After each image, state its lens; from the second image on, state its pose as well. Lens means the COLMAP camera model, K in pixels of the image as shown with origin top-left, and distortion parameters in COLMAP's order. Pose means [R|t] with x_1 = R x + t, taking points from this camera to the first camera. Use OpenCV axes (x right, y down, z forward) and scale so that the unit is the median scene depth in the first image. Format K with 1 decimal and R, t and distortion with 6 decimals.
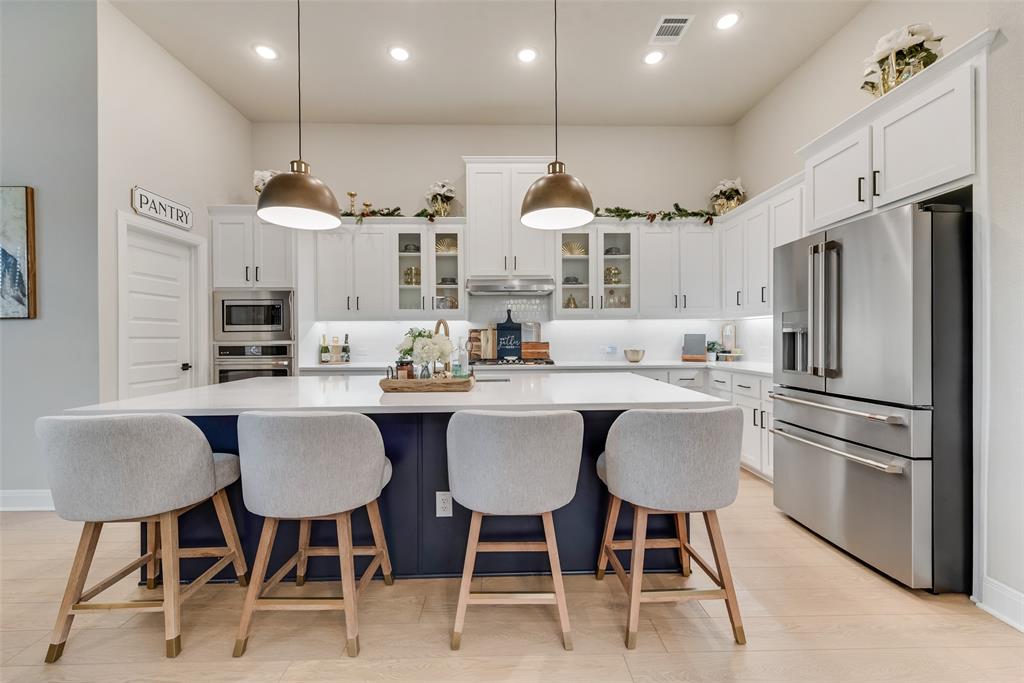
lens RADIAL K [[398.0, 0, 508.5], [0, 398.0, 340.9], [0, 0, 1]] dist [0.002352, -0.000357]
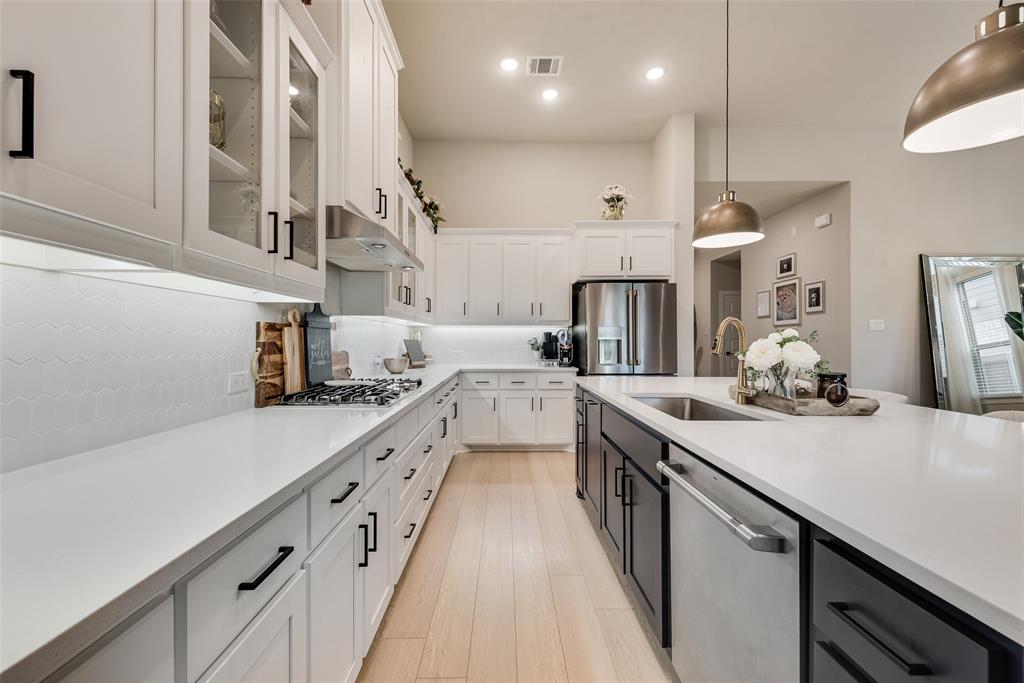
lens RADIAL K [[400.8, 0, 509.3], [0, 400.8, 343.3], [0, 0, 1]] dist [0.004231, -0.000295]
pose [[0.010028, -0.001042, 0.999949, -0.526422], [0.008133, 0.999966, 0.000960, -0.007536], [-0.999917, 0.008122, 0.010036, 0.807170]]
